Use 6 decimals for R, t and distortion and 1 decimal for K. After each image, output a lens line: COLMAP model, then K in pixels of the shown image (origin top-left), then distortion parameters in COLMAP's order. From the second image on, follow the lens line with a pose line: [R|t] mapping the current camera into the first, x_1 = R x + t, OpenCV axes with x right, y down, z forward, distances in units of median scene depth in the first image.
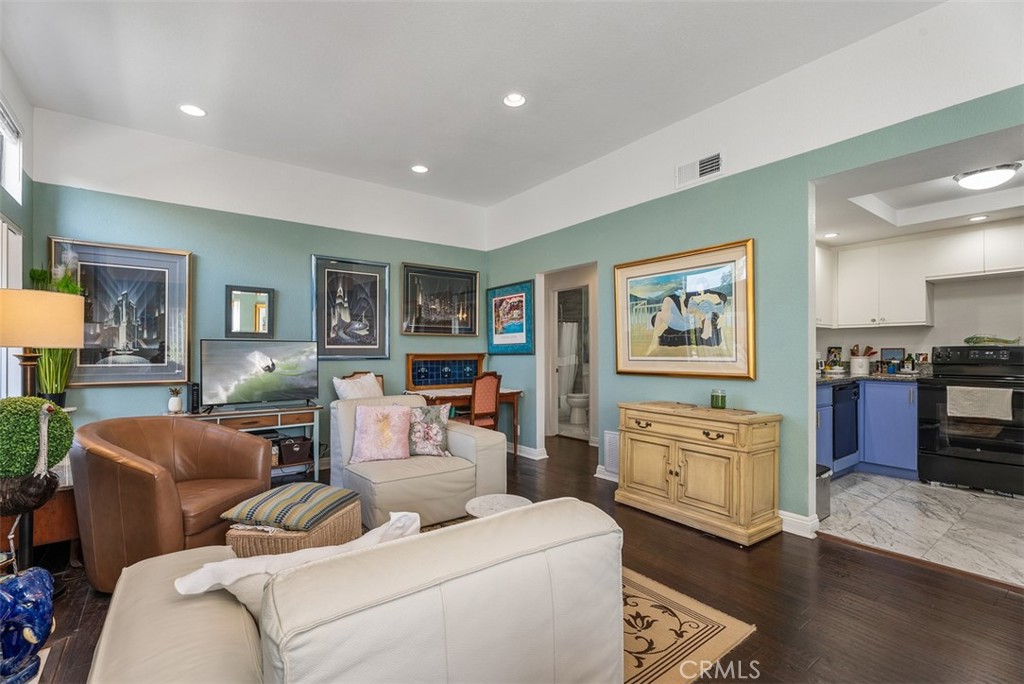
lens RADIAL K [[456.6, 0, 504.9], [0, 456.6, 350.7], [0, 0, 1]] dist [-0.000085, -0.001963]
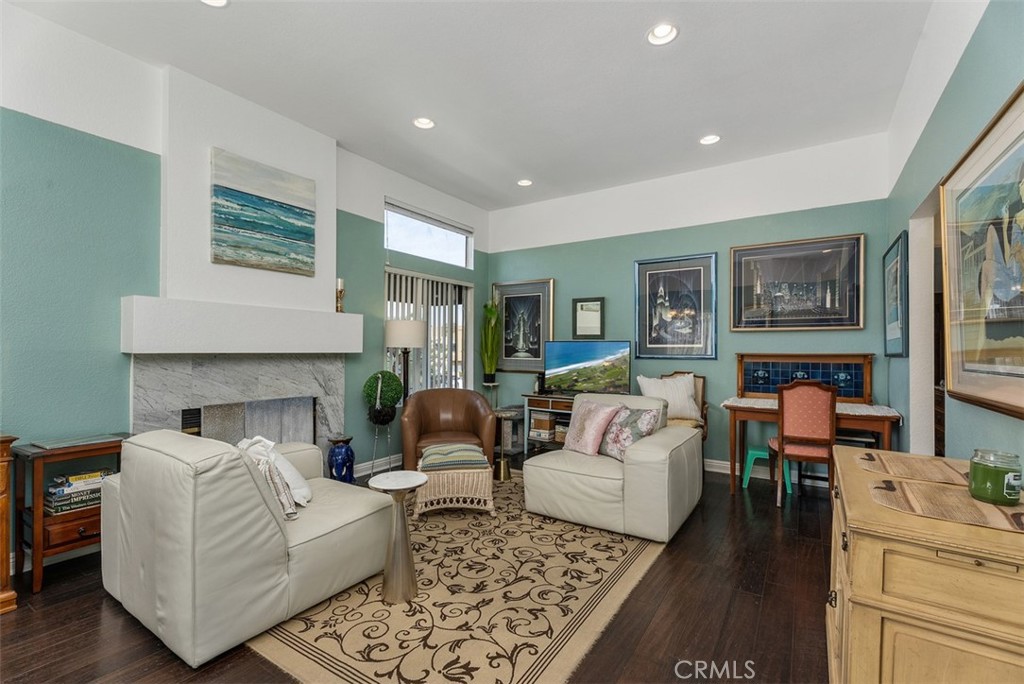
lens RADIAL K [[456.6, 0, 513.3], [0, 456.6, 345.8], [0, 0, 1]] dist [-0.000085, -0.001963]
pose [[0.352527, -0.007732, -0.935770, 0.476261], [-0.002723, 0.999953, -0.009288, 0.001599], [0.935798, 0.005822, 0.352490, 0.338232]]
